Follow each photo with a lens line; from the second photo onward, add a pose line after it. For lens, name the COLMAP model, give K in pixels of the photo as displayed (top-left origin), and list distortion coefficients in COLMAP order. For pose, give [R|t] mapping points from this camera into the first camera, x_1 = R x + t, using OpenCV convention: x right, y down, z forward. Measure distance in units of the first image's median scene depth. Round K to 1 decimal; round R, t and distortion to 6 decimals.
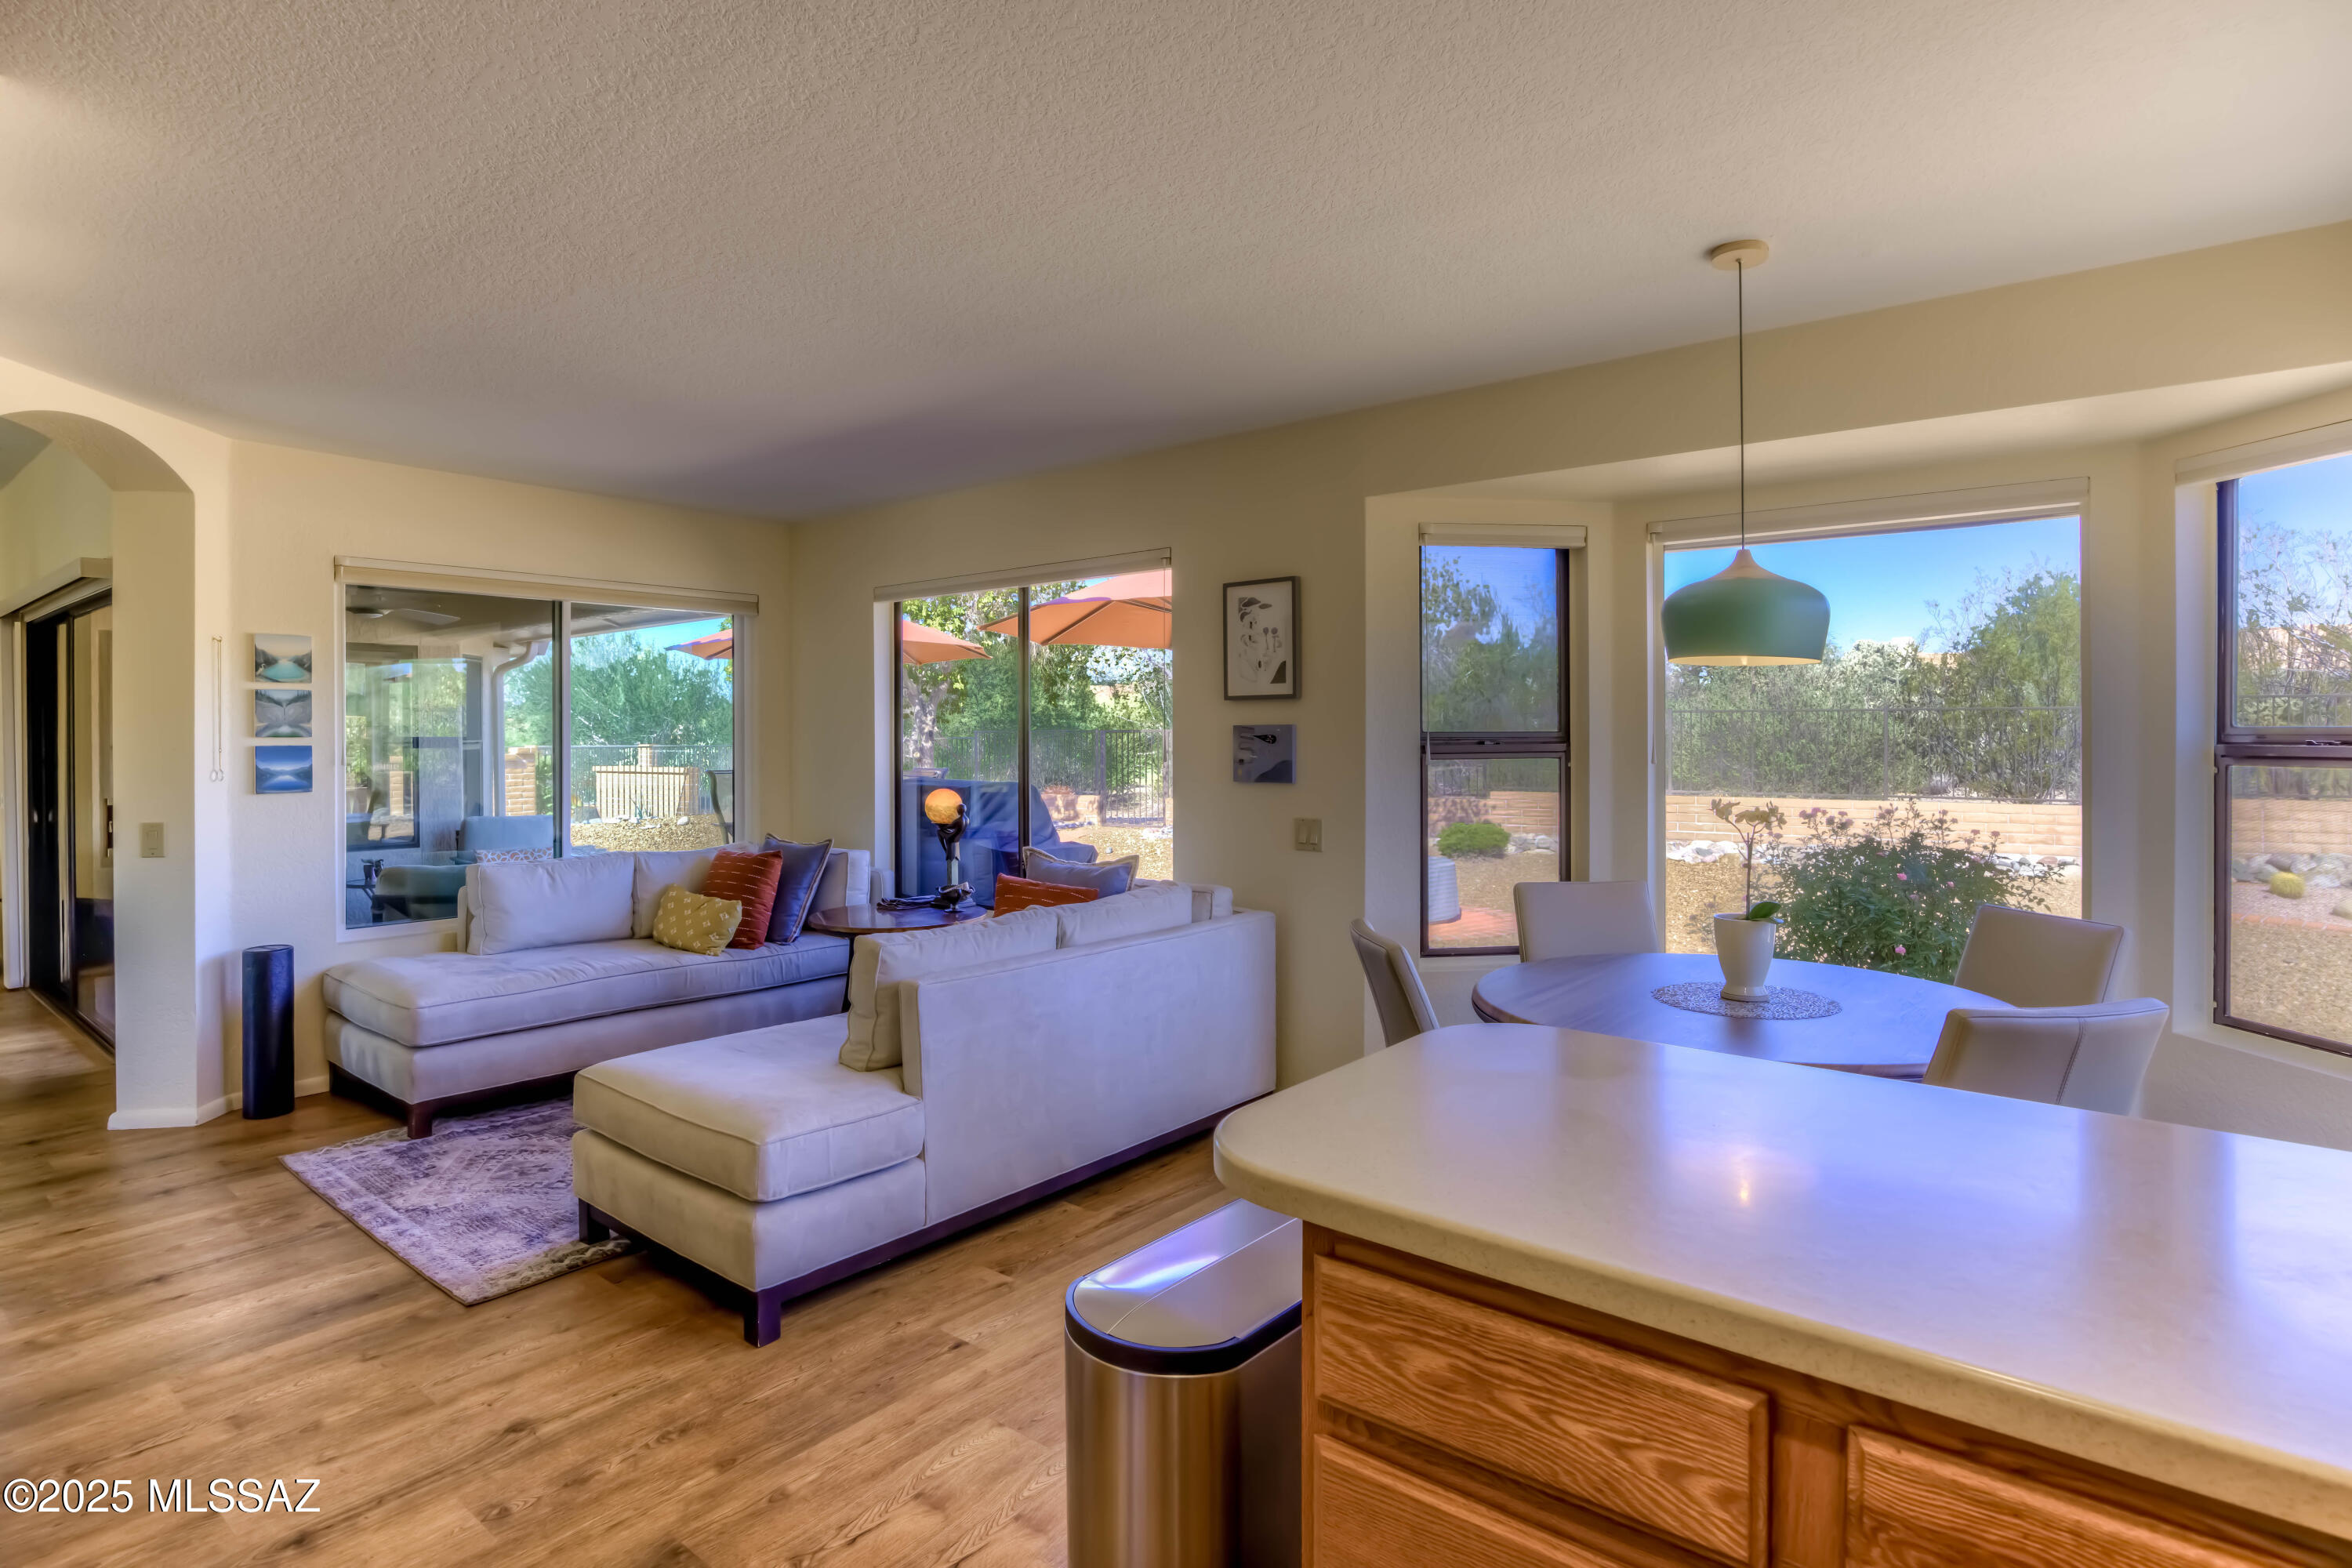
lens RADIAL K [[1201.5, 0, 1204.8], [0, 1201.5, 731.1], [0, 0, 1]] dist [-0.037145, 0.014455]
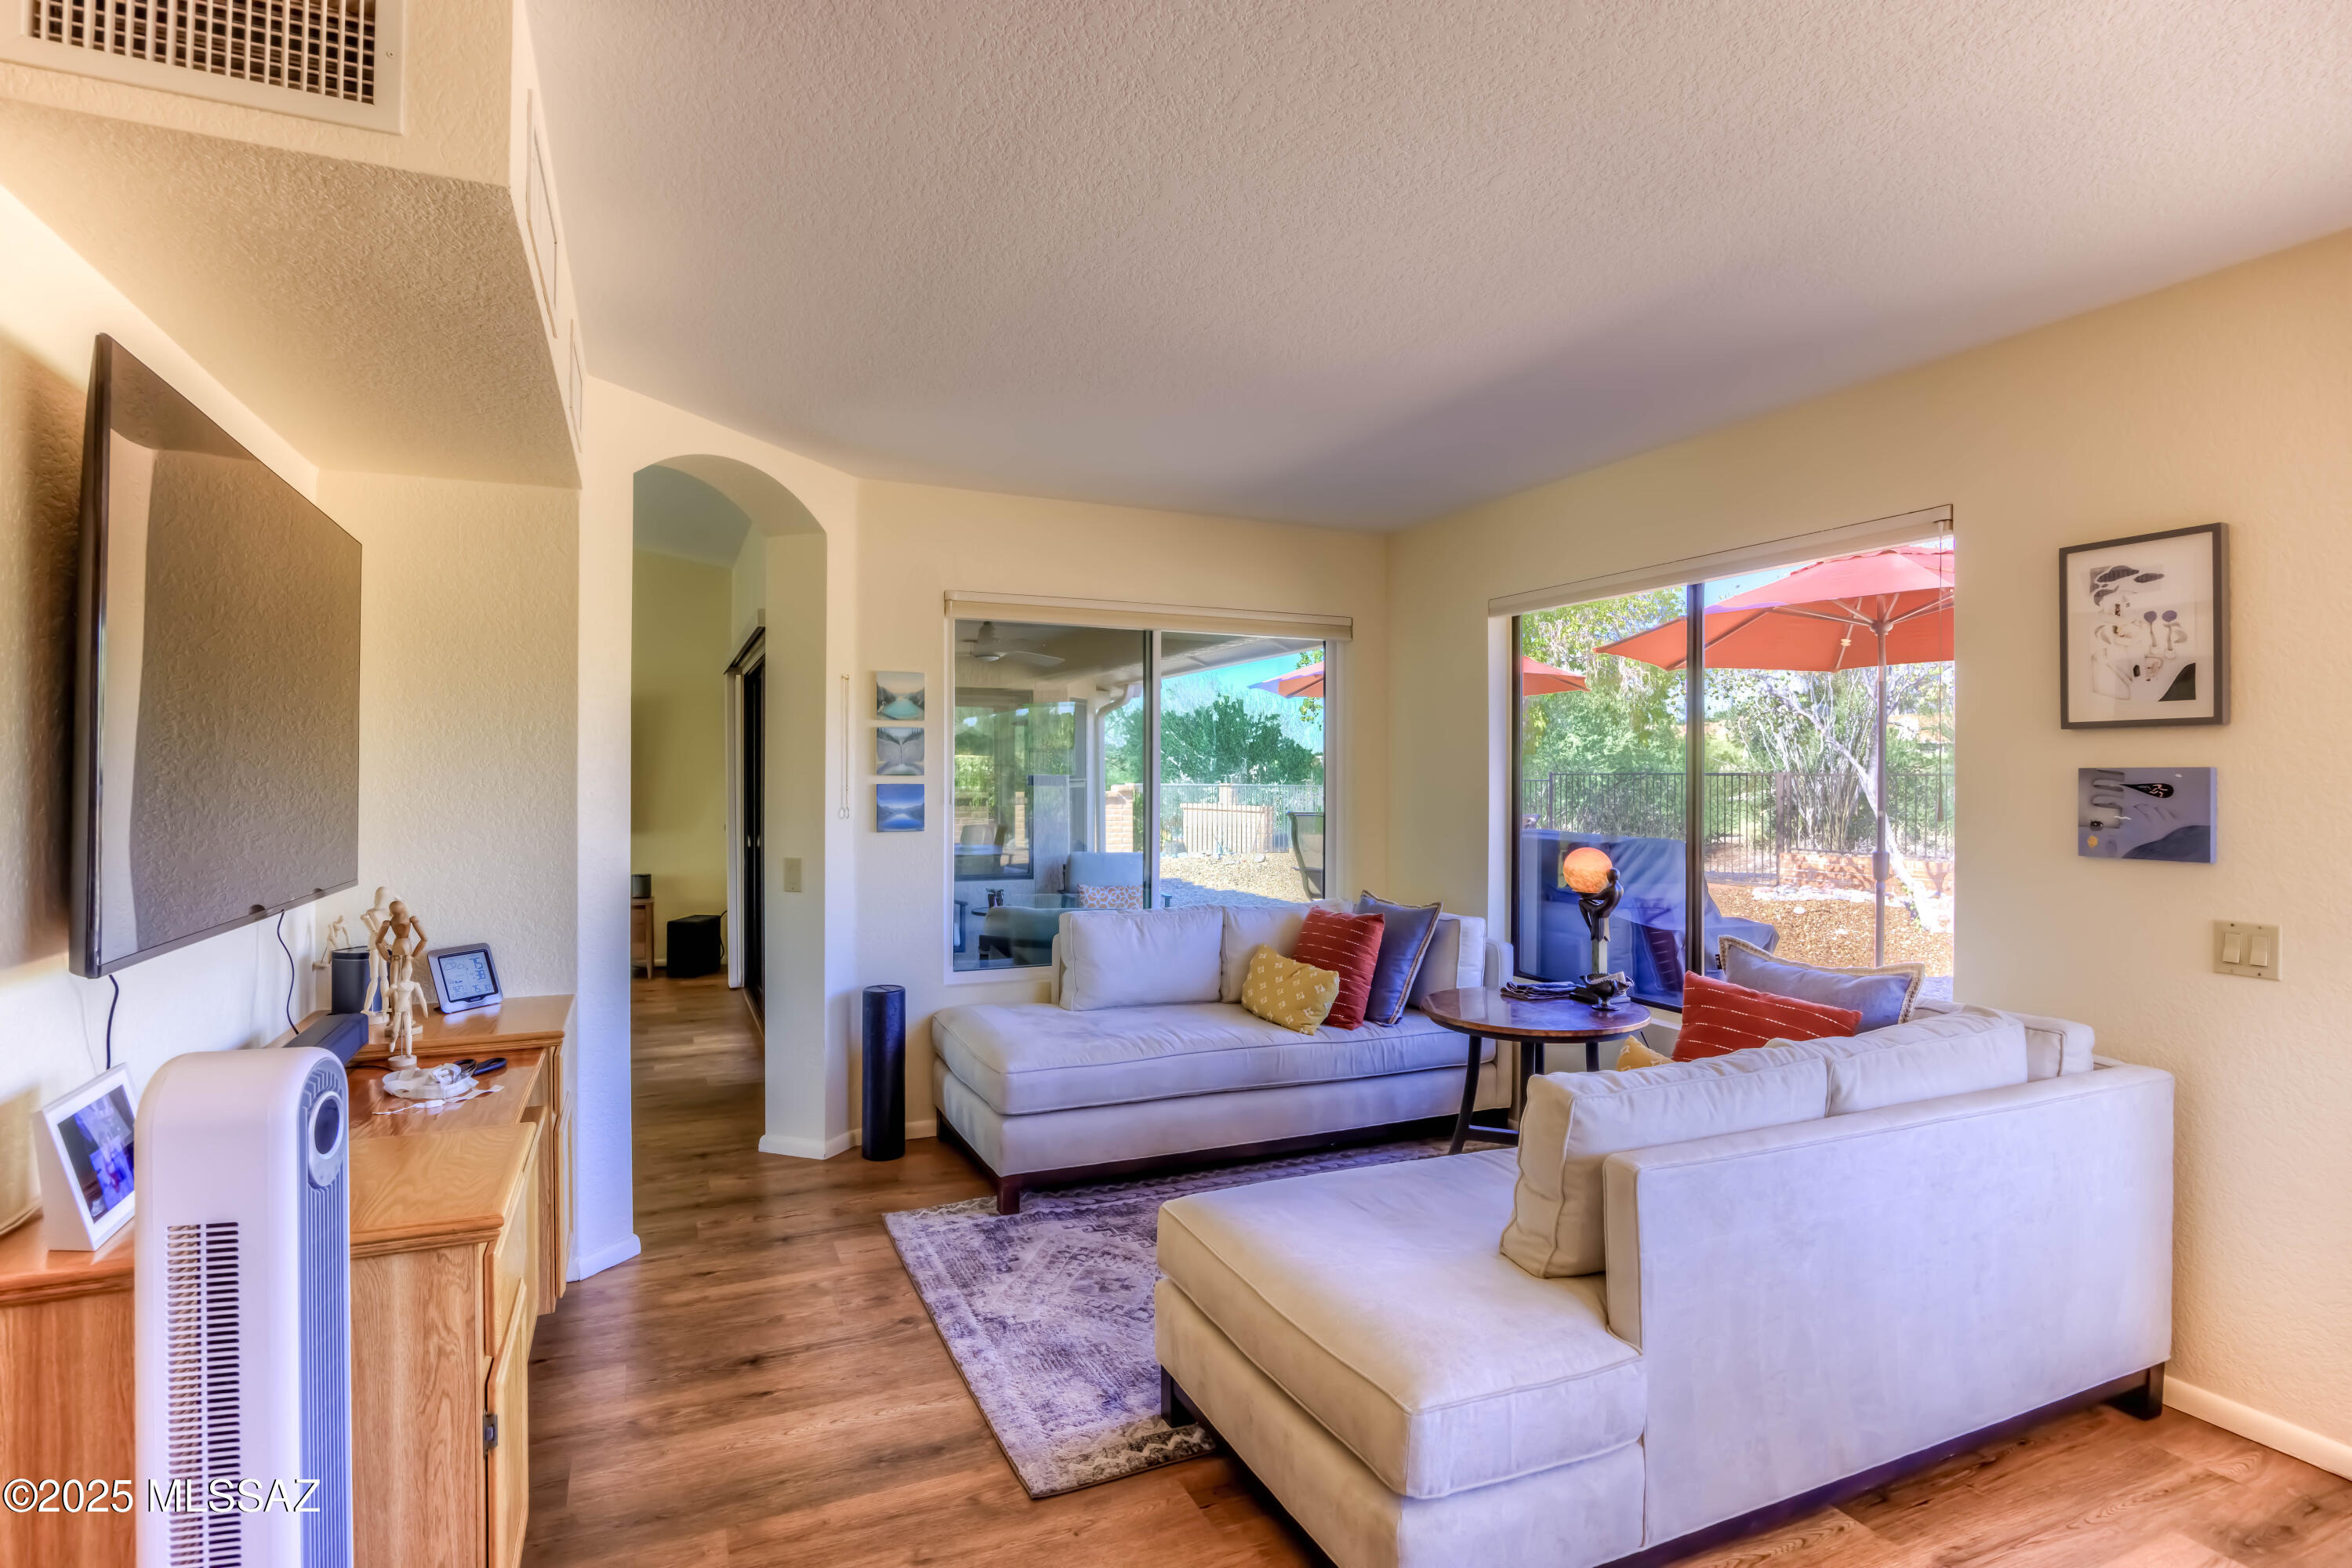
lens RADIAL K [[1201.9, 0, 1203.8], [0, 1201.9, 800.3], [0, 0, 1]] dist [0.000545, 0.000195]
pose [[0.898064, 0.016609, -0.439551, -0.111908], [-0.006438, 0.999676, 0.024619, -0.000374], [0.439817, -0.019280, 0.897880, 0.214337]]
